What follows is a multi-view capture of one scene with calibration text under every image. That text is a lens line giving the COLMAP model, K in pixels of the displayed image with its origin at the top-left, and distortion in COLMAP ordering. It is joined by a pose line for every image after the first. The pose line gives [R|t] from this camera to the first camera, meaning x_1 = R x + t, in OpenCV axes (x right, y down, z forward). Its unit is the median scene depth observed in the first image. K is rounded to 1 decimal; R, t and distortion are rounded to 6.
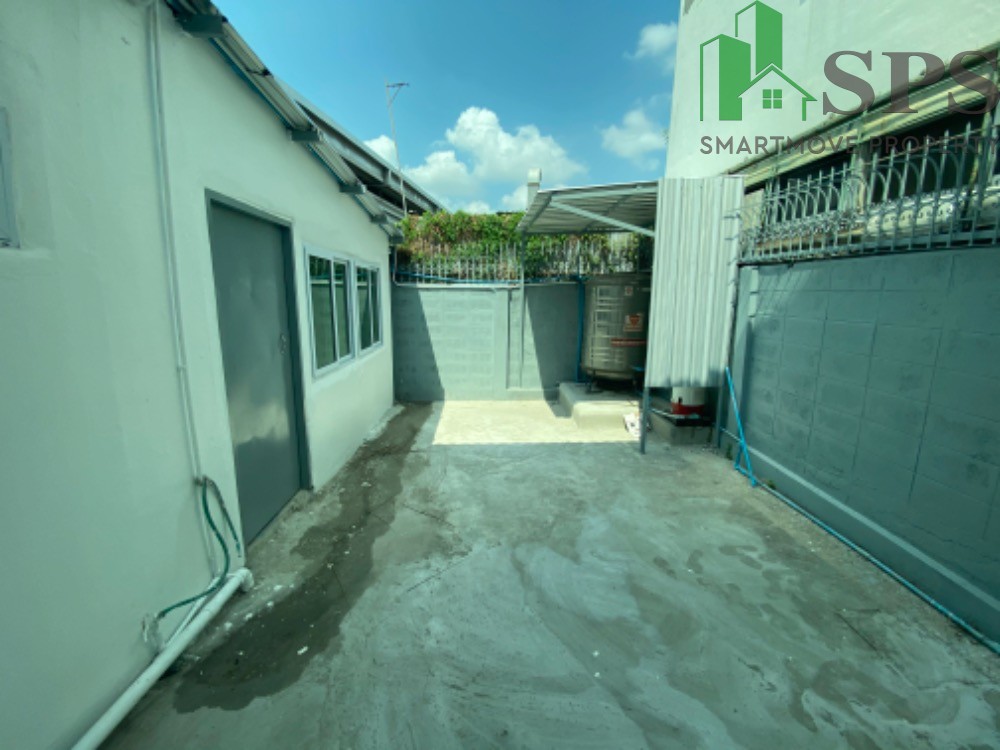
lens RADIAL K [[403.9, 0, 506.6], [0, 403.9, 375.2], [0, 0, 1]] dist [0.001341, -0.021231]
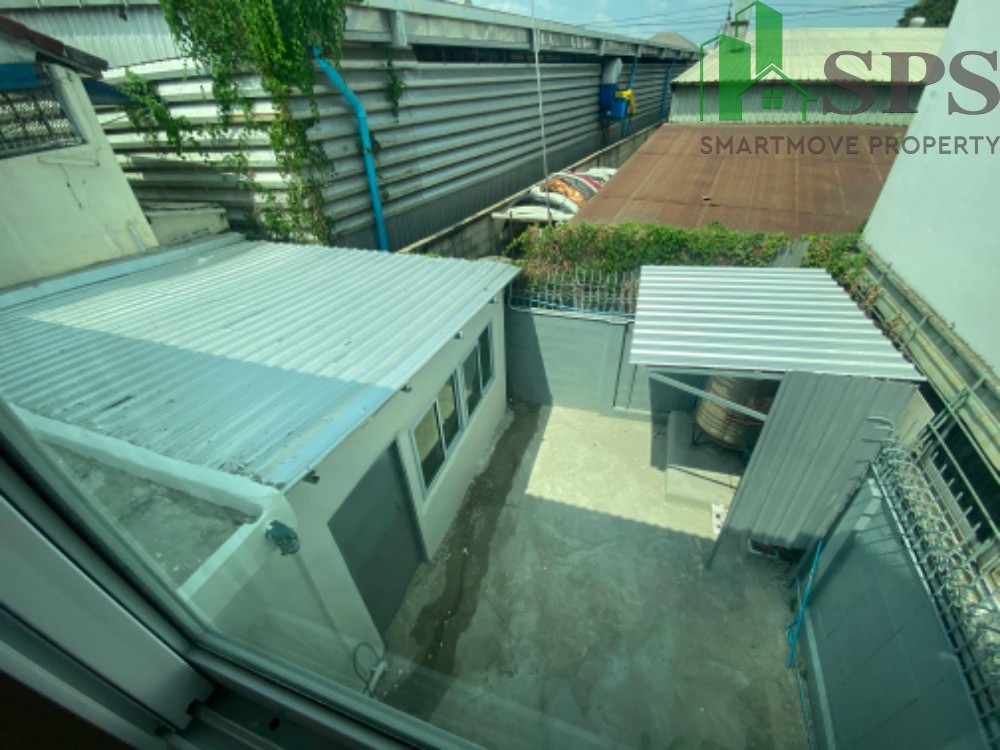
lens RADIAL K [[412.9, 0, 499.0], [0, 412.9, 378.9], [0, 0, 1]] dist [-0.001101, -0.015562]
pose [[0.928798, 0.169647, -0.329476, 0.124397], [-0.021139, 0.911872, 0.409930, -0.876213], [0.369984, -0.373778, 0.850531, 0.077543]]
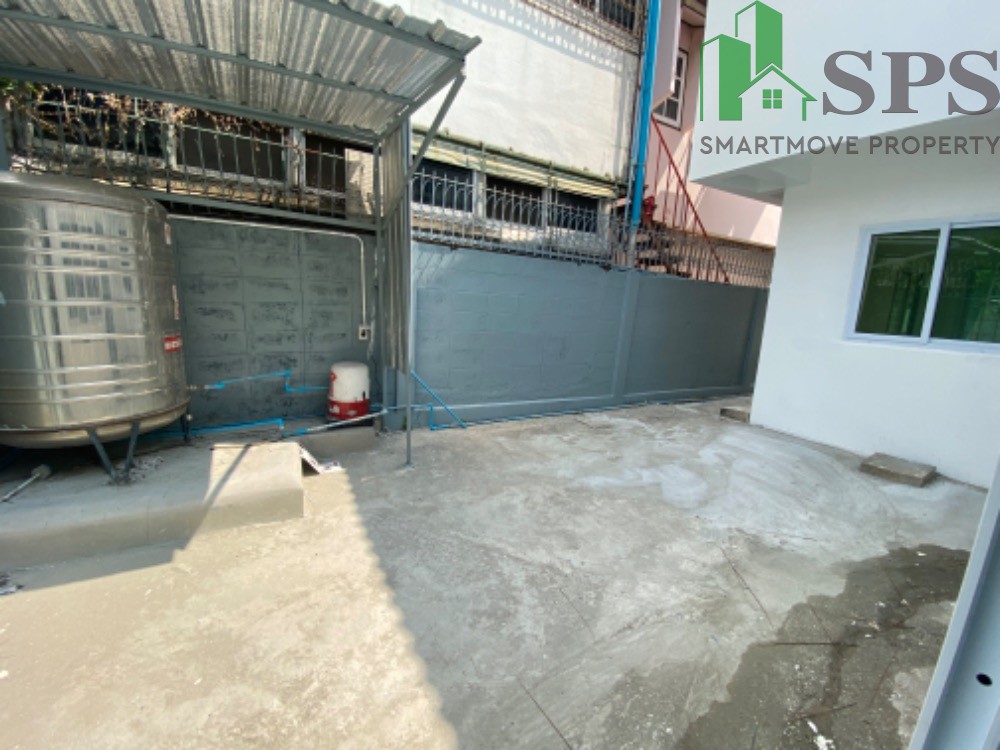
lens RADIAL K [[412.2, 0, 483.9], [0, 412.2, 372.1], [0, 0, 1]] dist [0.034976, -0.024529]
pose [[-0.437362, -0.195410, 0.877798, -0.511254], [0.109794, 0.957201, 0.267791, -0.230044], [-0.892558, 0.213499, -0.397188, 1.445329]]
